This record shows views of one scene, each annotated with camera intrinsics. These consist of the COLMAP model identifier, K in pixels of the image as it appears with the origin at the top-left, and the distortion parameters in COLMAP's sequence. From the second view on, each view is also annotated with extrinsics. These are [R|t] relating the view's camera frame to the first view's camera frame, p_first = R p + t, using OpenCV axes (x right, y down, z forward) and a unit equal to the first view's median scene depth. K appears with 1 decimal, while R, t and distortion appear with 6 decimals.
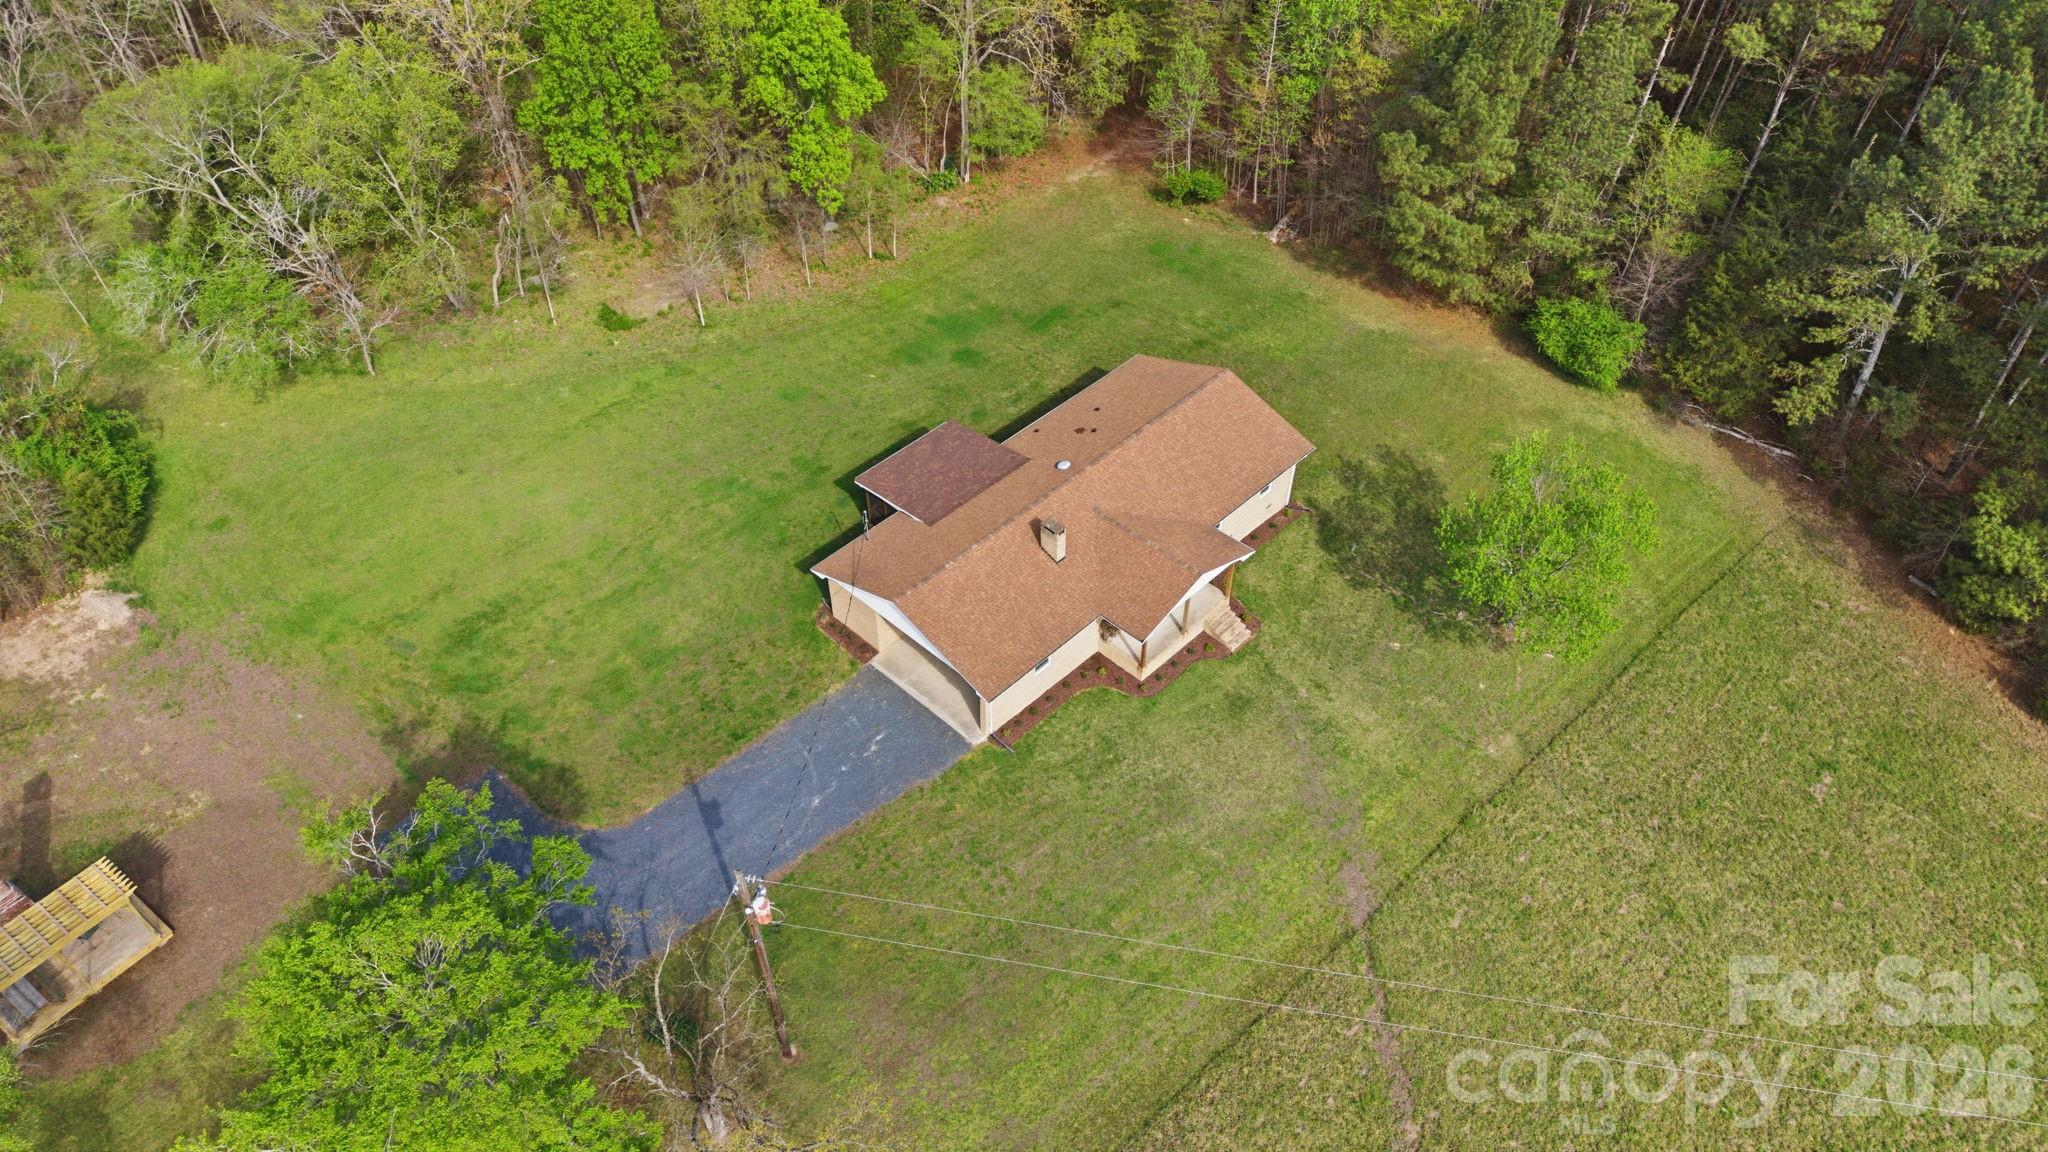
lens RADIAL K [[1416.0, 0, 1035.1], [0, 1416.0, 550.9], [0, 0, 1]] dist [0.049501, -0.088897]
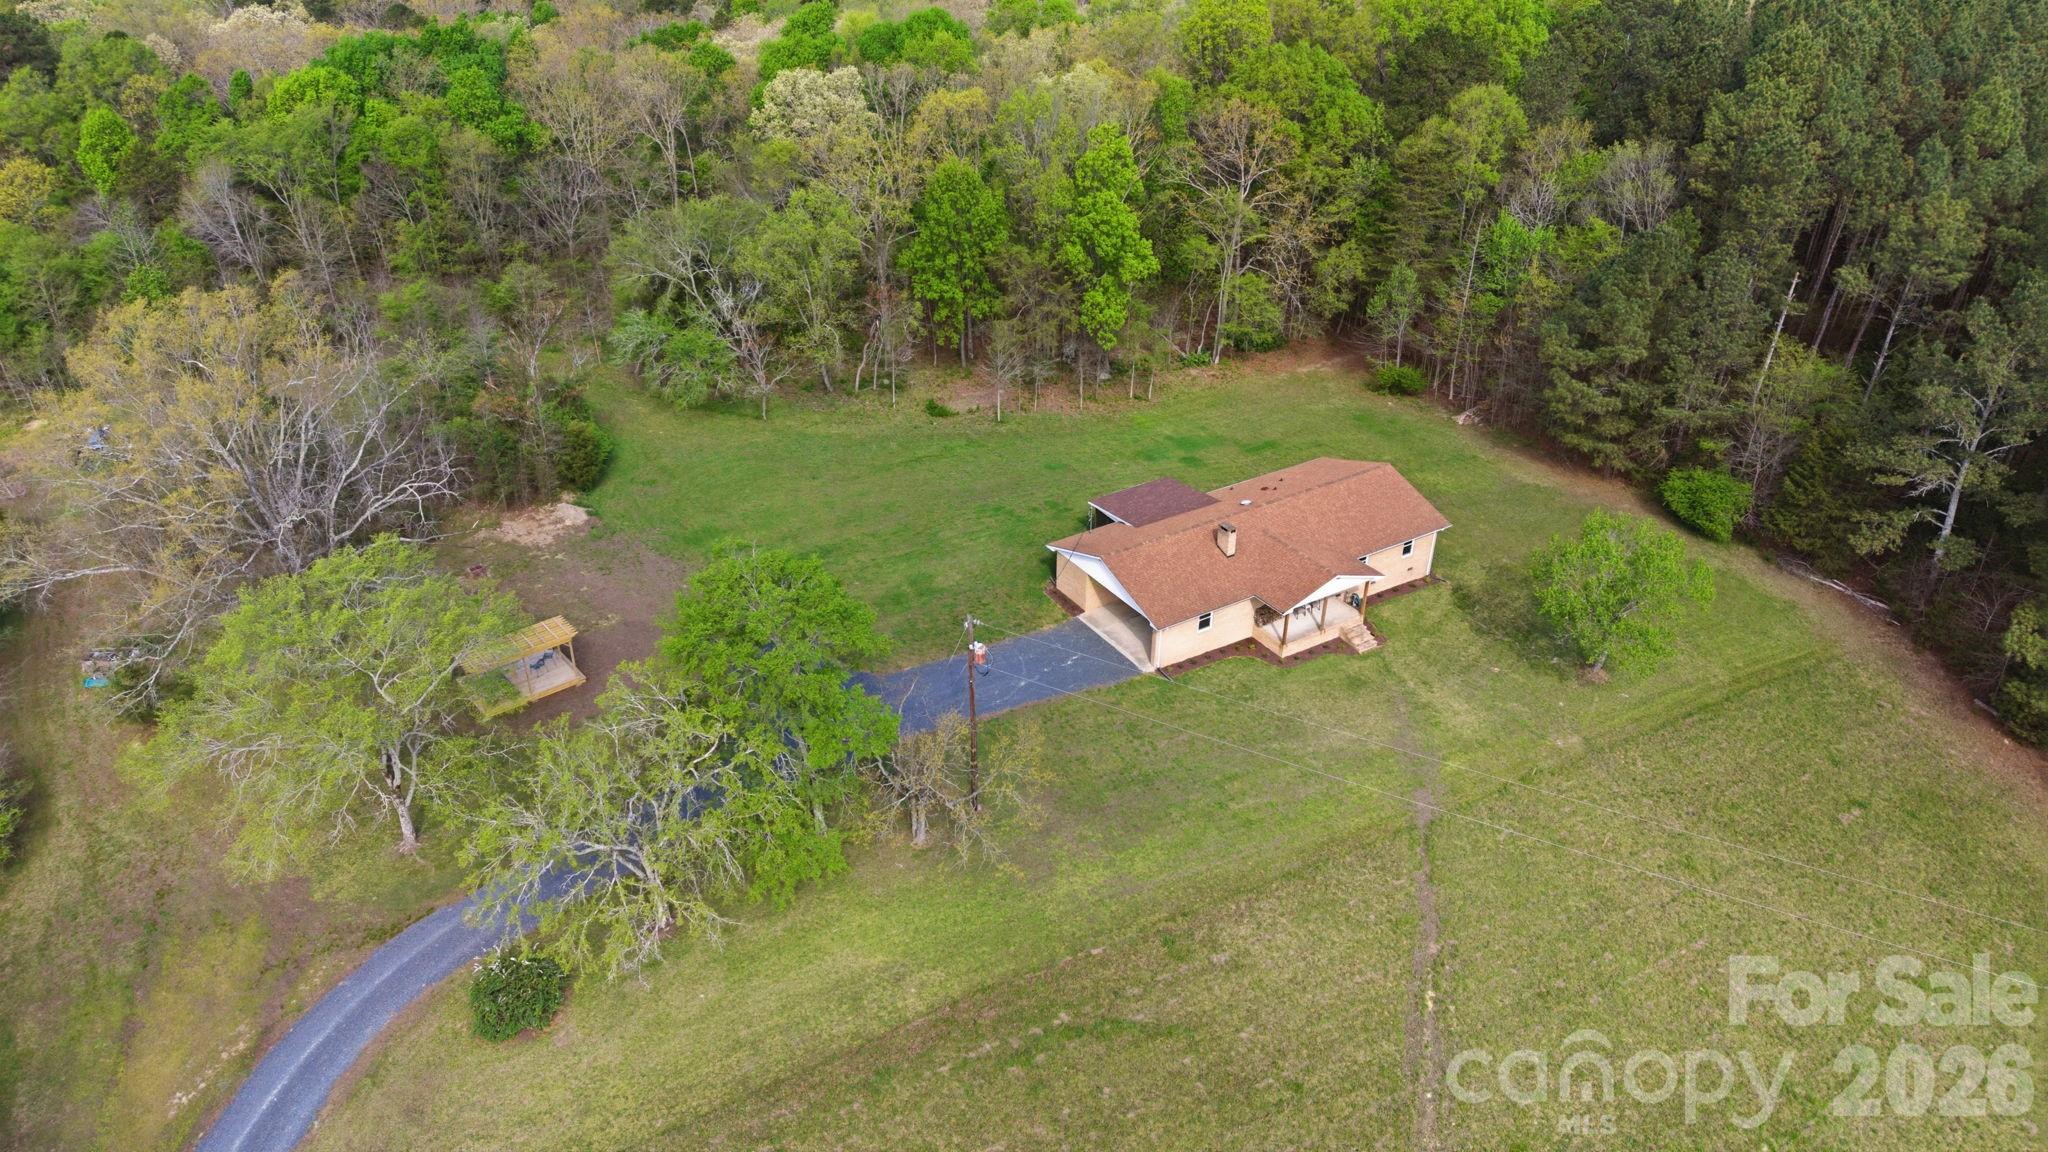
lens RADIAL K [[1416.0, 0, 1035.1], [0, 1416.0, 550.9], [0, 0, 1]] dist [0.049501, -0.088897]
pose [[0.972202, 0.115546, -0.203648, 0.089677], [-0.161636, 0.960461, -0.226691, 0.272245], [0.169403, 0.253307, 0.952438, -0.245114]]
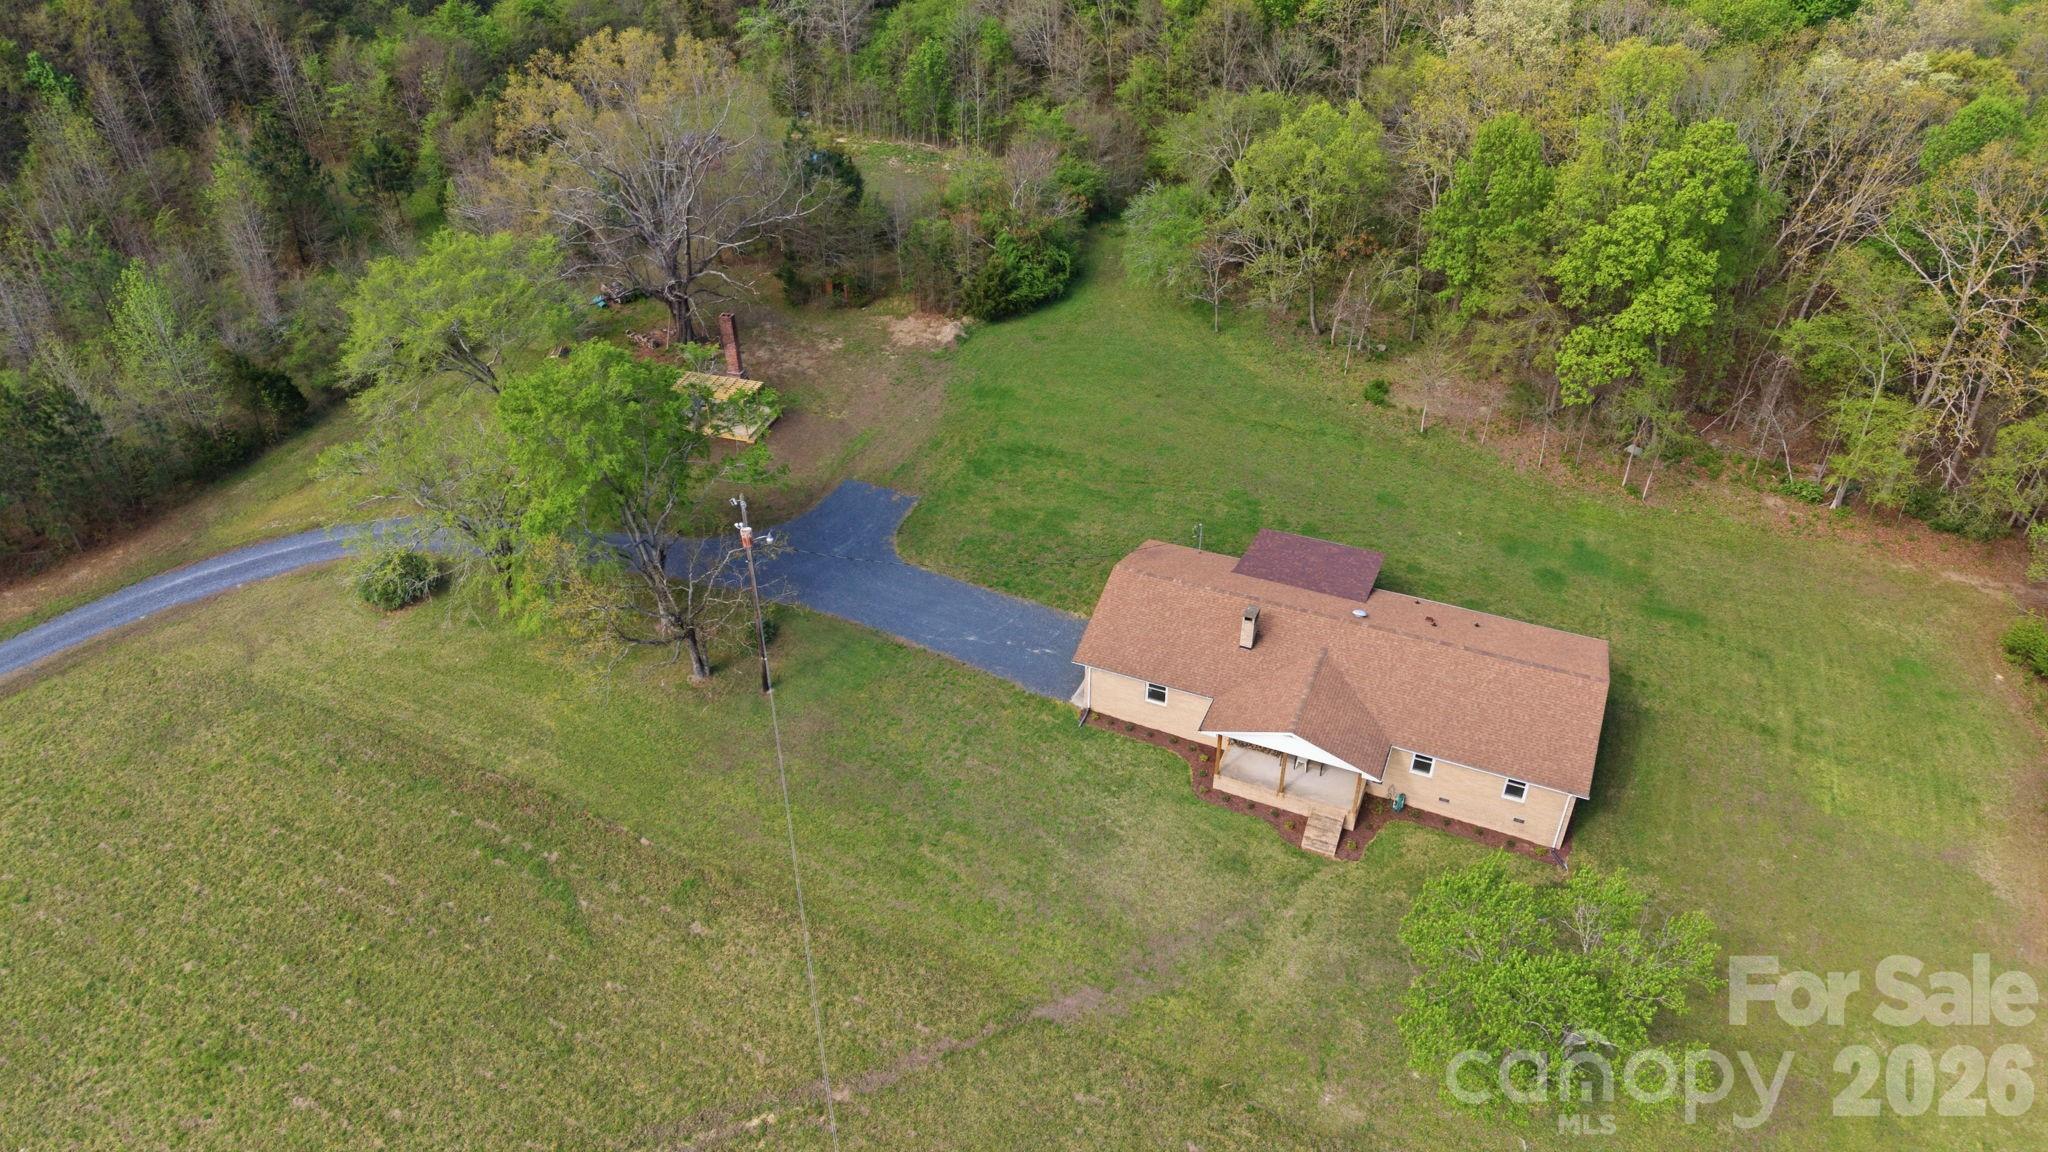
lens RADIAL K [[1403.1, 0, 1024.0], [0, 1403.1, 576.0], [0, 0, 1]] dist [0.007822, 0.004414]
pose [[0.341350, 0.525715, -0.779169, 0.606446], [-0.642491, 0.735565, 0.214822, -0.122555], [0.686065, 0.427280, 0.588852, 0.208253]]
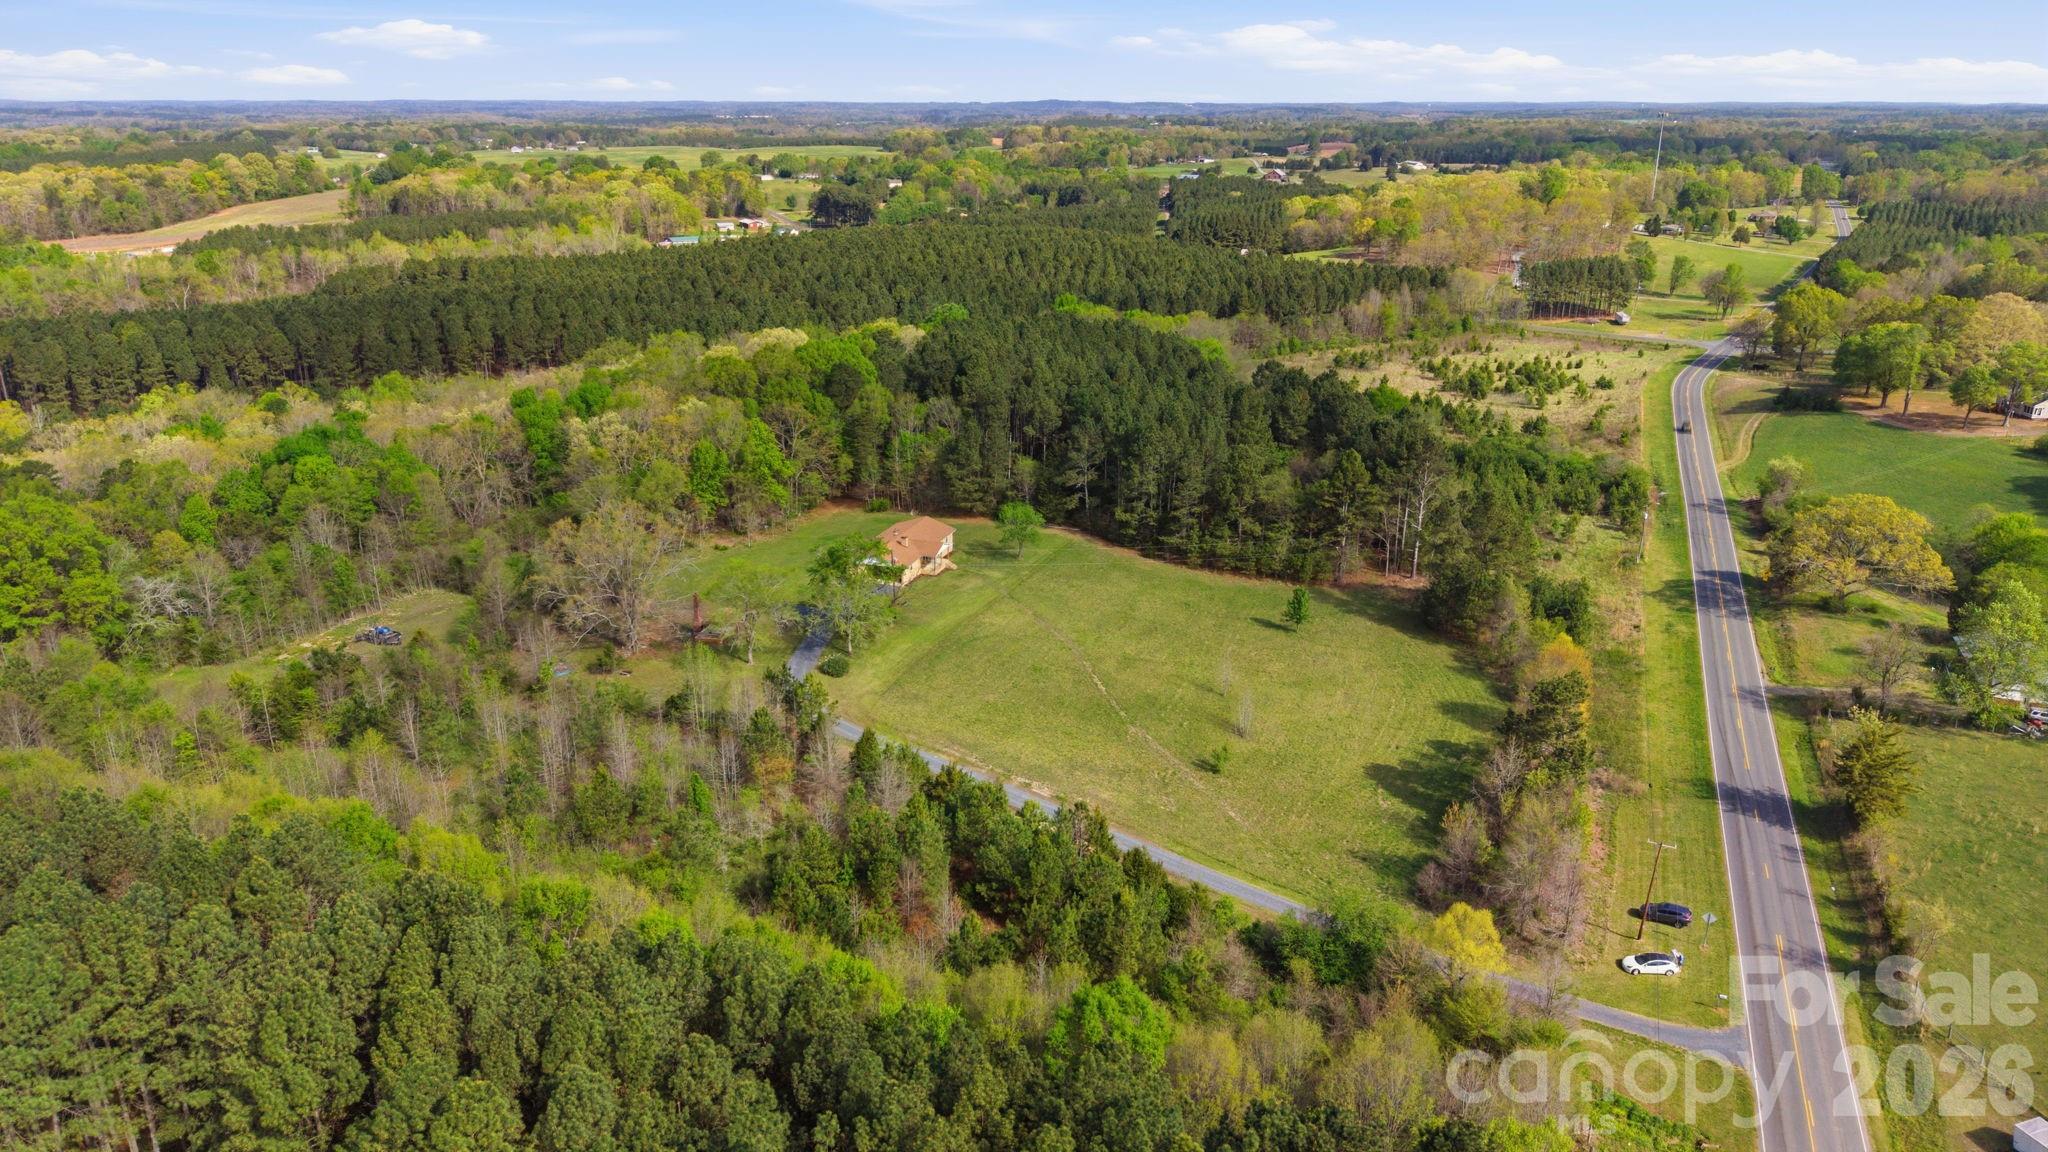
lens RADIAL K [[1416.0, 0, 1035.1], [0, 1416.0, 550.9], [0, 0, 1]] dist [0.049501, -0.088897]
pose [[0.898182, -0.137492, 0.417571, -1.029171], [0.307270, 0.875641, -0.372609, 1.252414], [-0.314412, 0.462977, 0.828732, -1.825314]]
